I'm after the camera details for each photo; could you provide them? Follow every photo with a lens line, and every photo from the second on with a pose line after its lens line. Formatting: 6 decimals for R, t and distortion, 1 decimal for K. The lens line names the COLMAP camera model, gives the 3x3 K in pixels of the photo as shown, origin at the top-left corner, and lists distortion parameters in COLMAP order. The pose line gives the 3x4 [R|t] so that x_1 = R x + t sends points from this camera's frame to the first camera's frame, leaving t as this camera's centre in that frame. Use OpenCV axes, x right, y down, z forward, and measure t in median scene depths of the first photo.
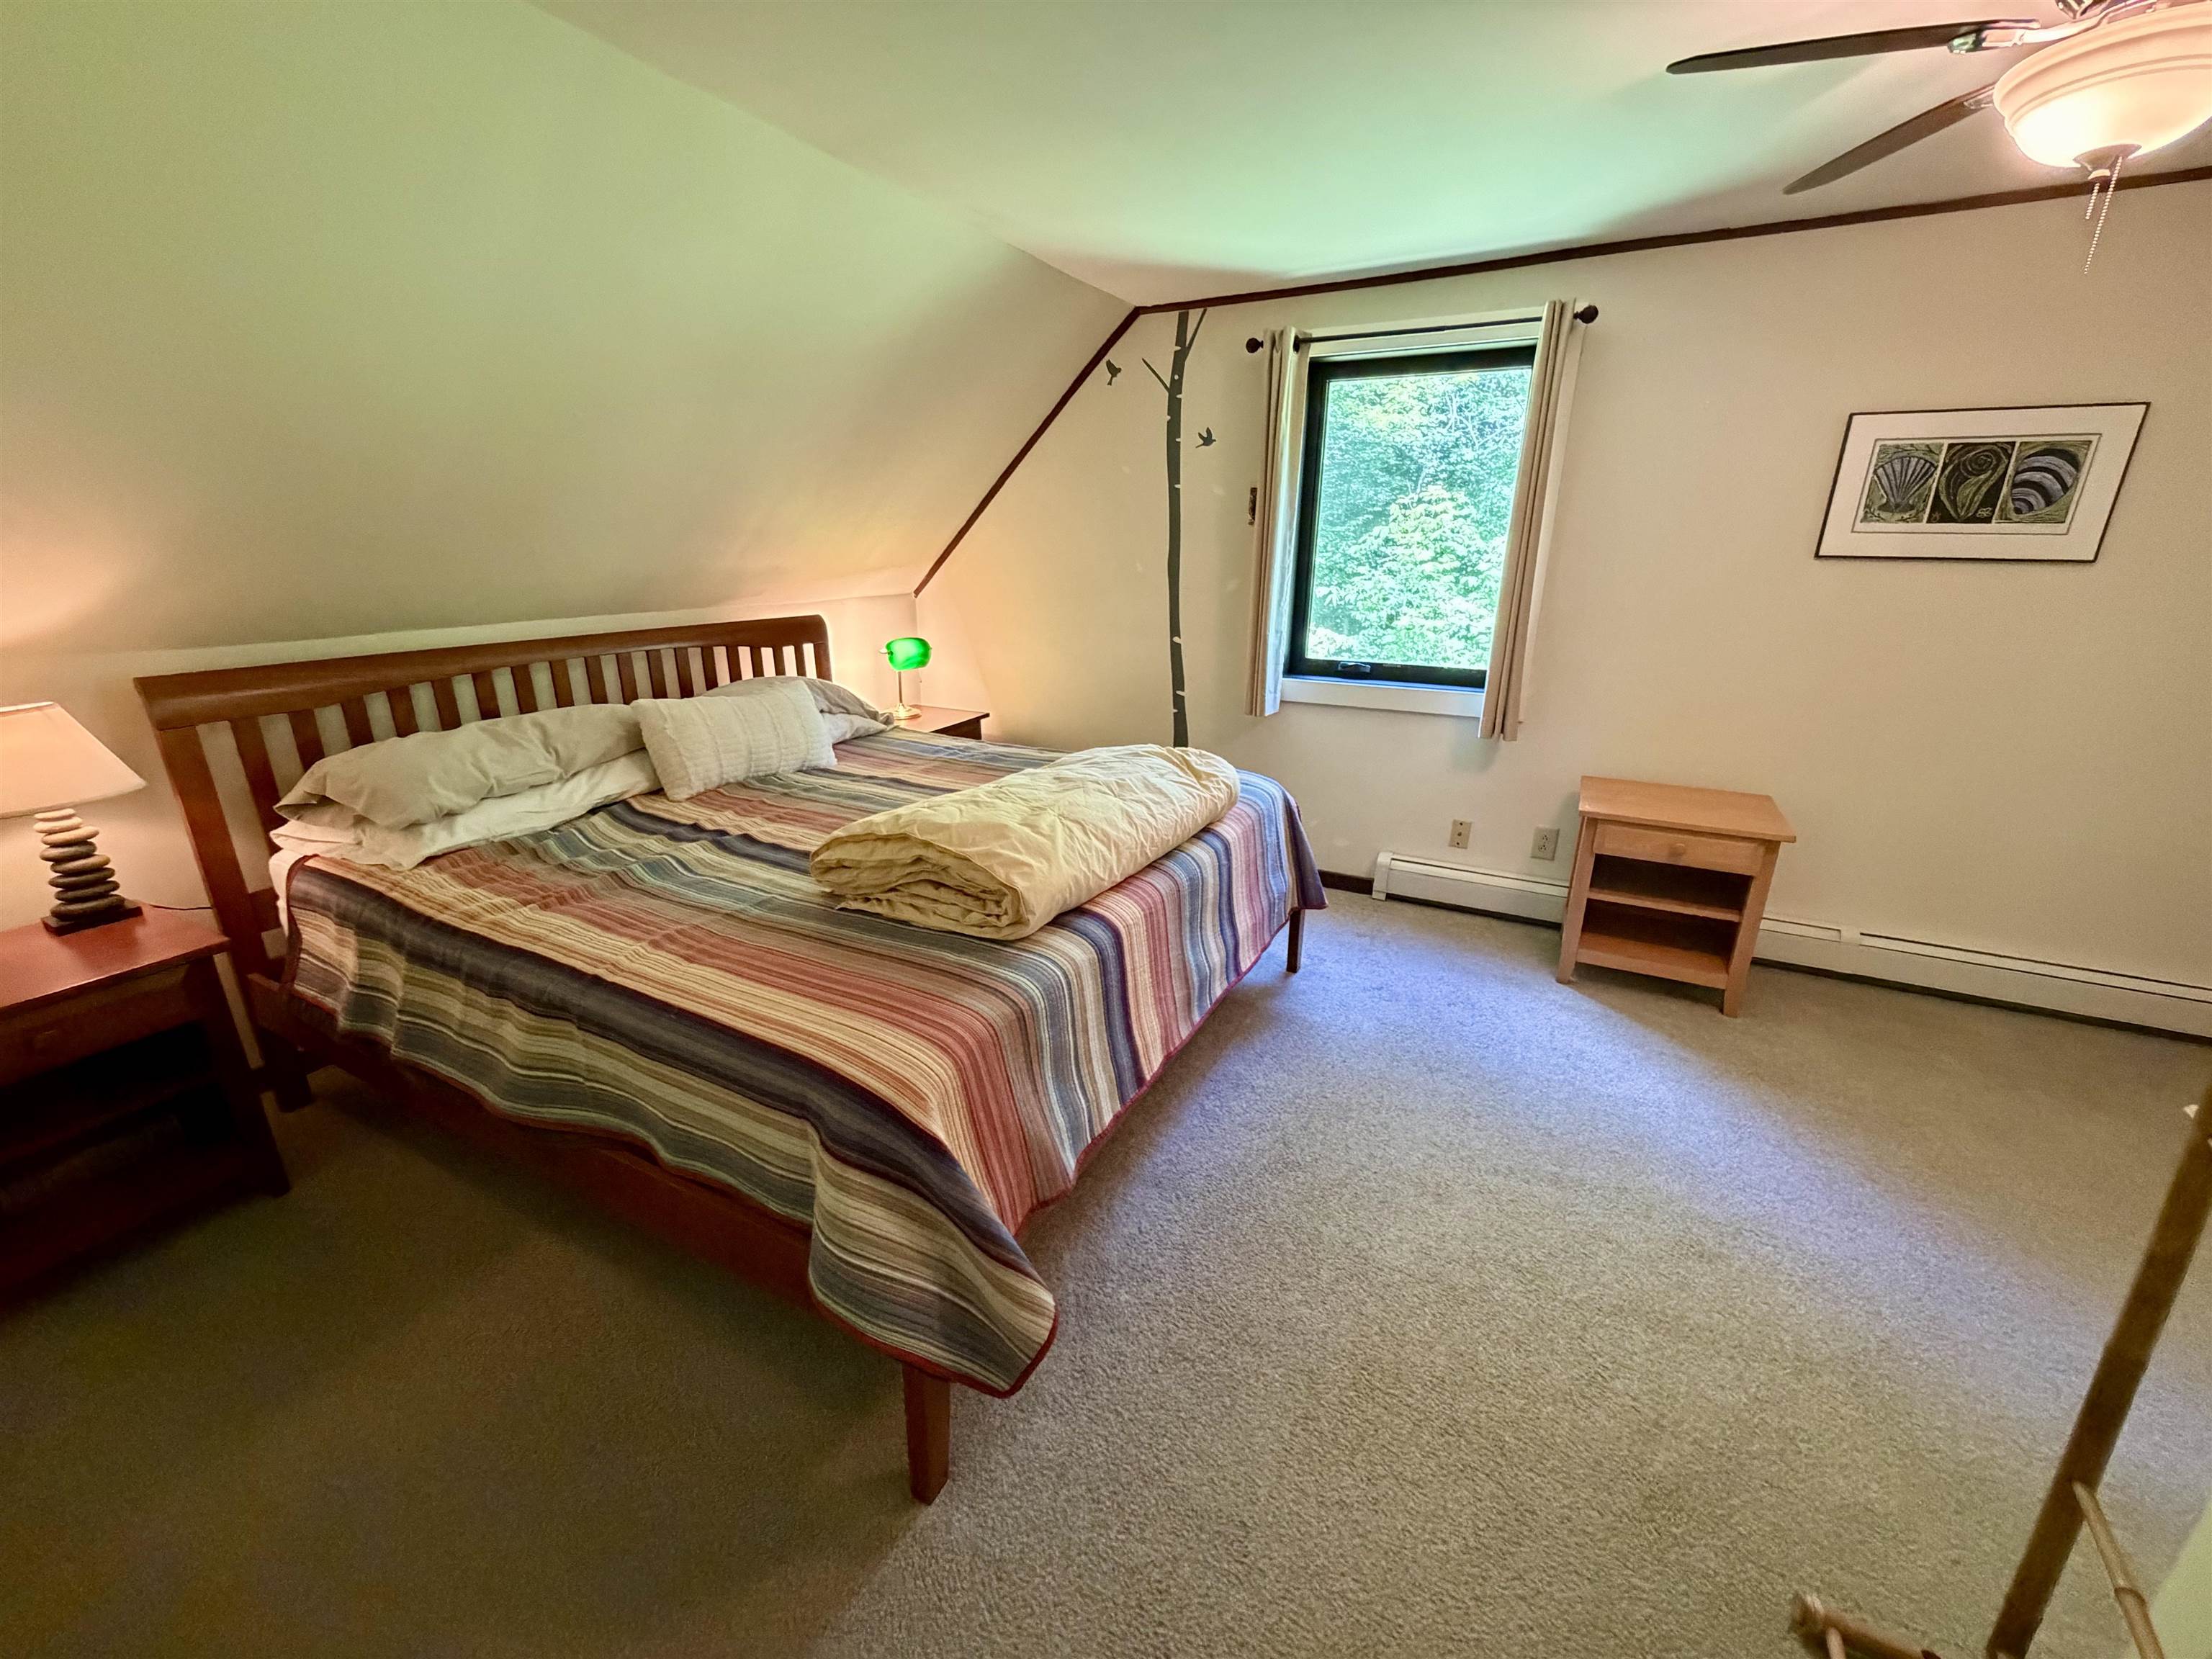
lens RADIAL K [[882.5, 0, 1108.6], [0, 882.5, 829.0], [0, 0, 1]] dist [-0.000182, 0.000208]
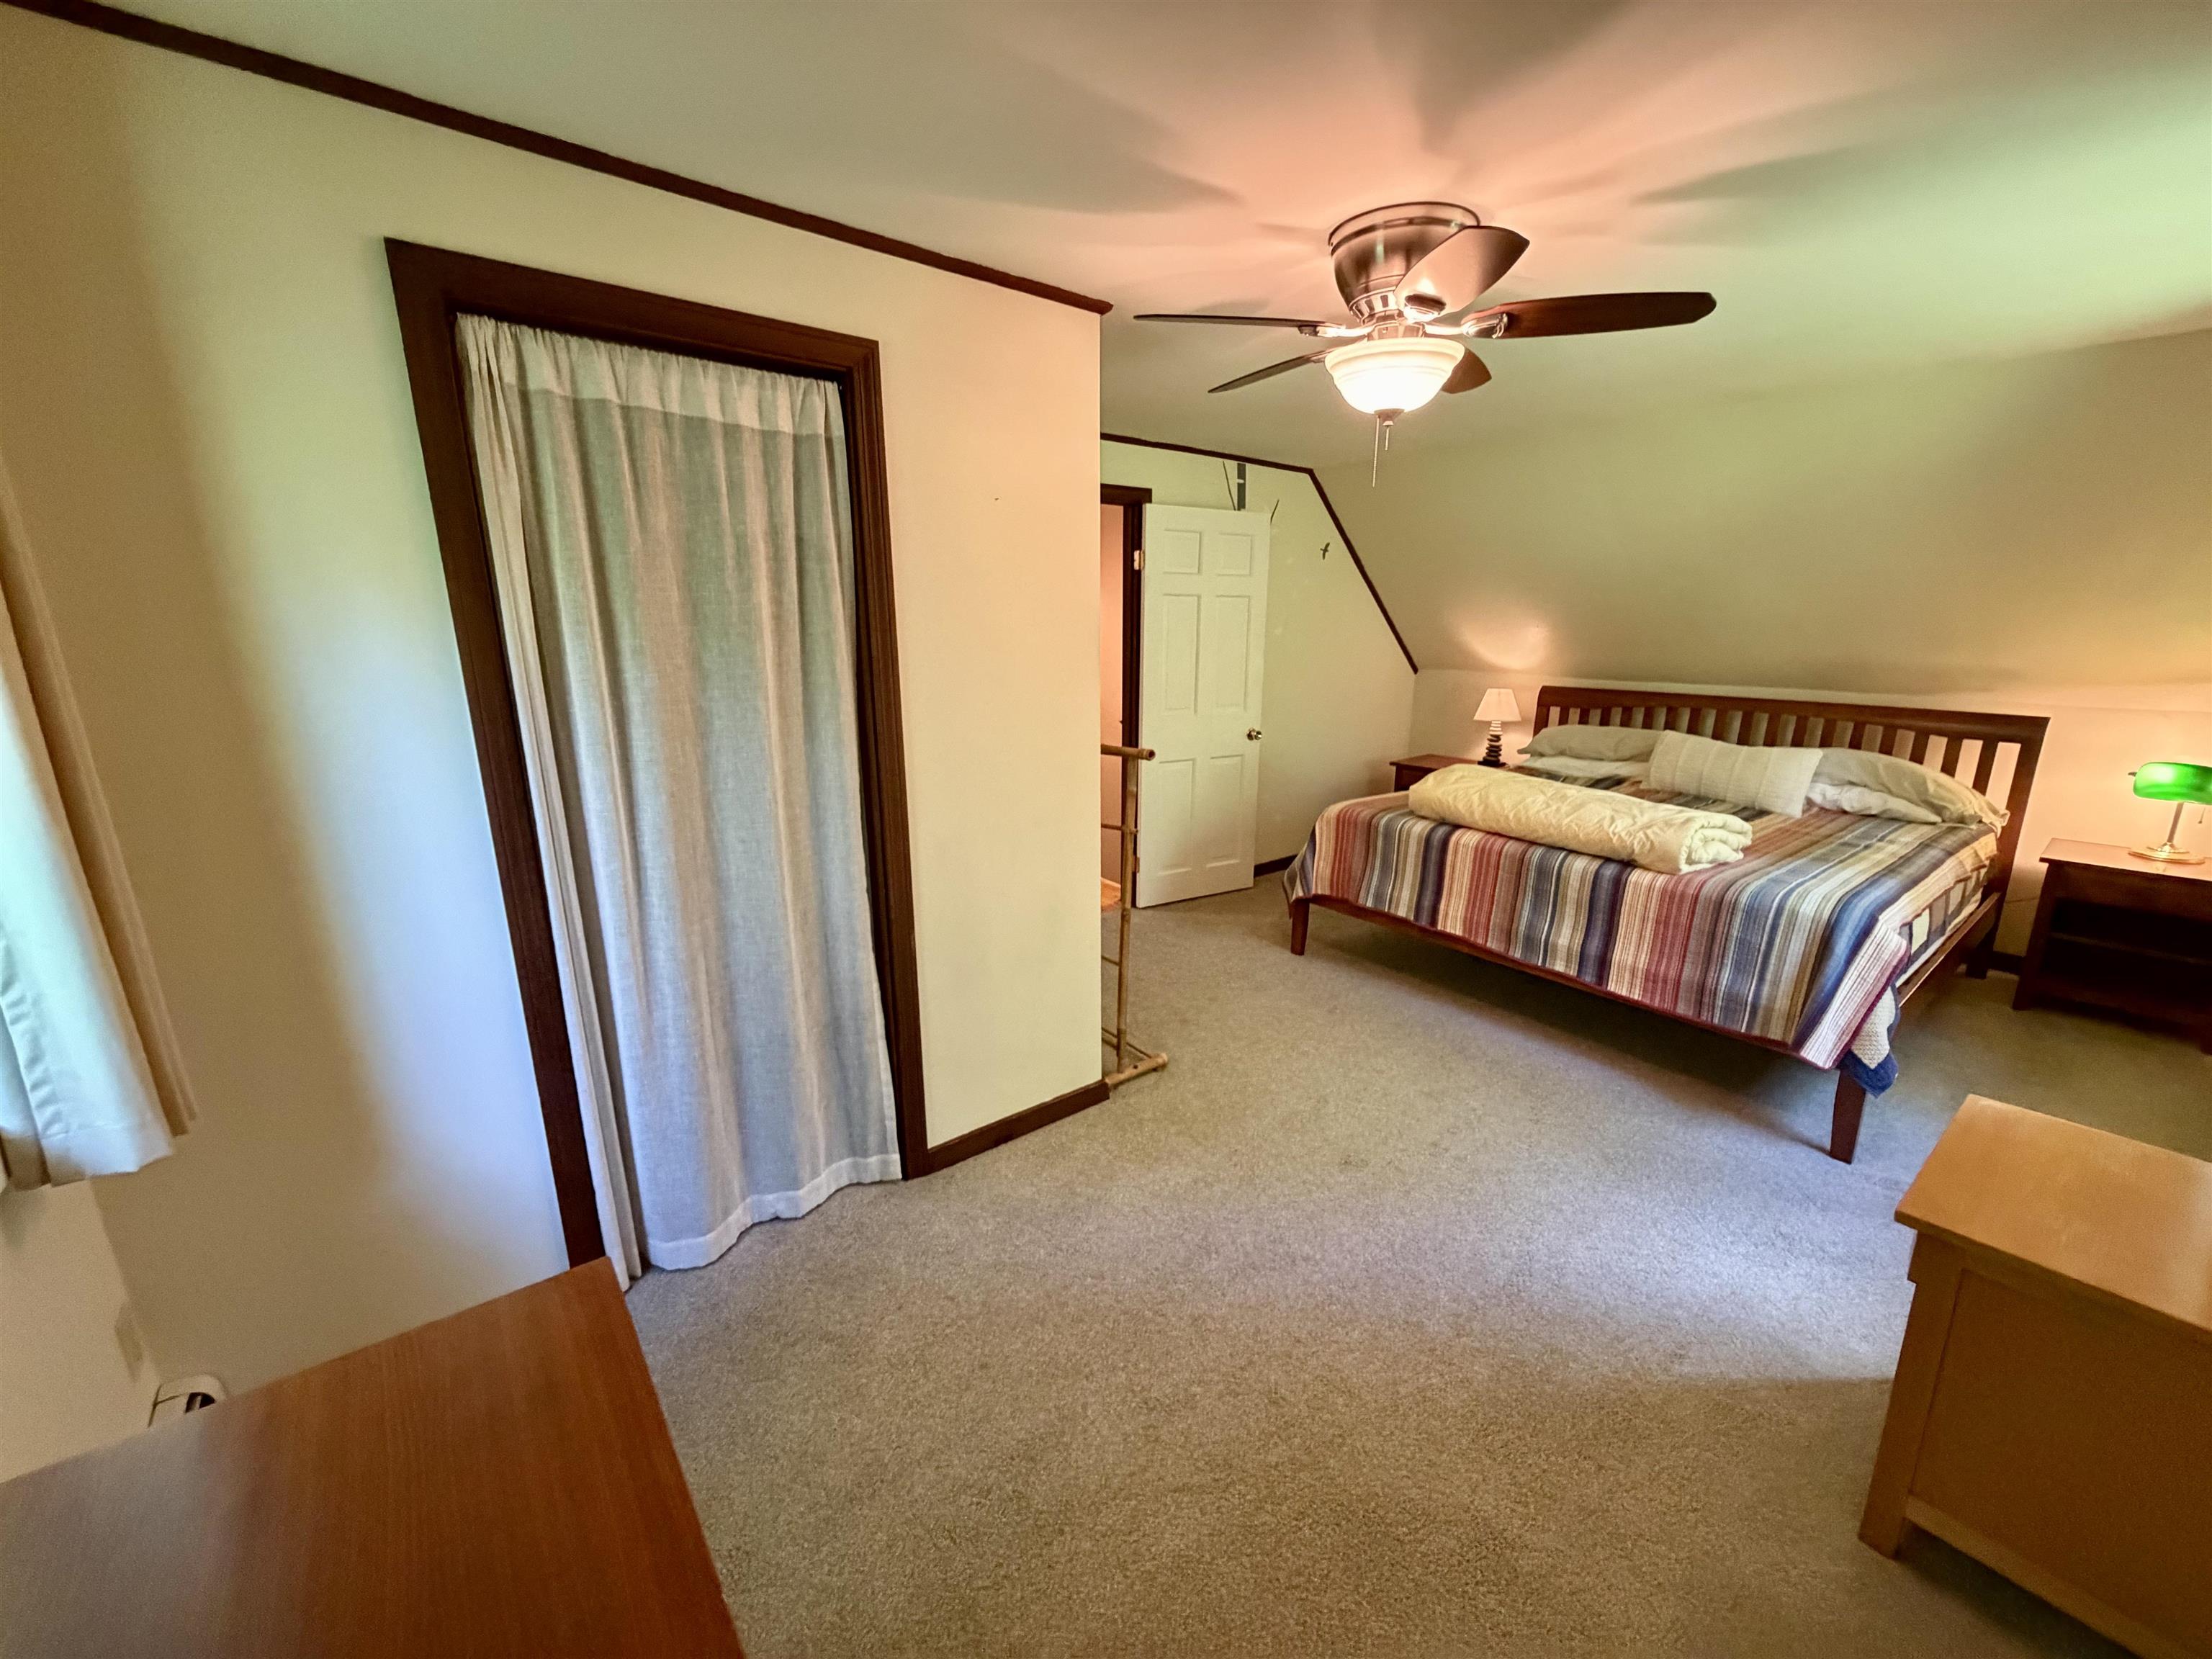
lens RADIAL K [[882.5, 0, 1108.6], [0, 882.5, 829.0], [0, 0, 1]] dist [-0.000182, 0.000208]
pose [[-0.408430, 0.212205, -0.887780, 1.626328], [-0.290522, 0.891802, 0.346823, -0.285117], [0.865322, 0.399573, -0.302589, 0.766147]]
